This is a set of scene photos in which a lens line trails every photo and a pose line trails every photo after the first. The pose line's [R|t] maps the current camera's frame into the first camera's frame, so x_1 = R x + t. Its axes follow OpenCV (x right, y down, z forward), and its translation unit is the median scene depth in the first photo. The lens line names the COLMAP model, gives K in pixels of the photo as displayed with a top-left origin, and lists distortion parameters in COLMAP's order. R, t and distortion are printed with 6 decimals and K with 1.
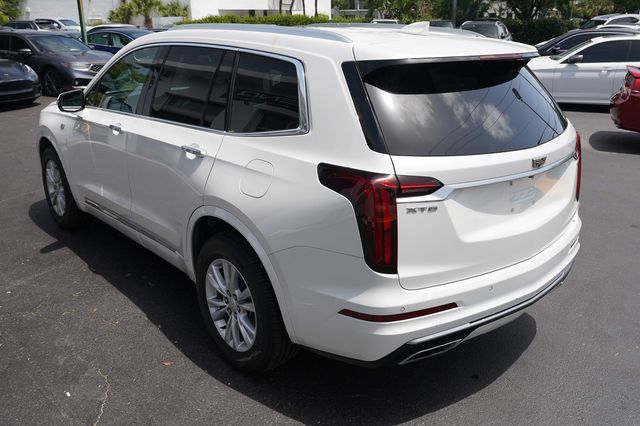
lens RADIAL K [[557.9, 0, 320.0], [0, 557.9, 213.0], [0, 0, 1]] dist [-0.016811, 0.003788]
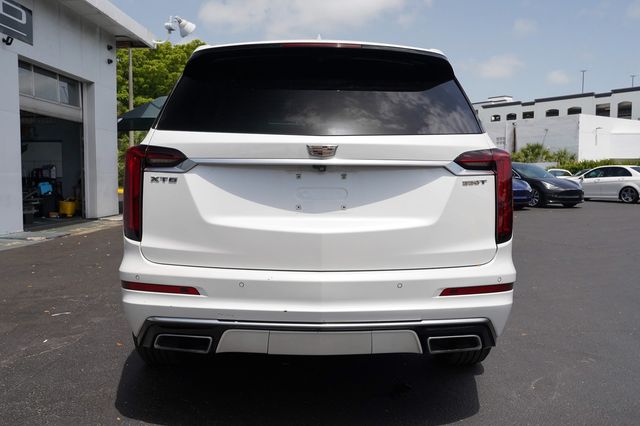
lens RADIAL K [[557.9, 0, 320.0], [0, 557.9, 213.0], [0, 0, 1]] dist [-0.016811, 0.003788]
pose [[0.779264, 0.050652, -0.624646, 0.926181], [-0.210806, 0.959833, -0.185154, 0.160325], [0.590177, 0.275962, 0.758641, 0.365125]]
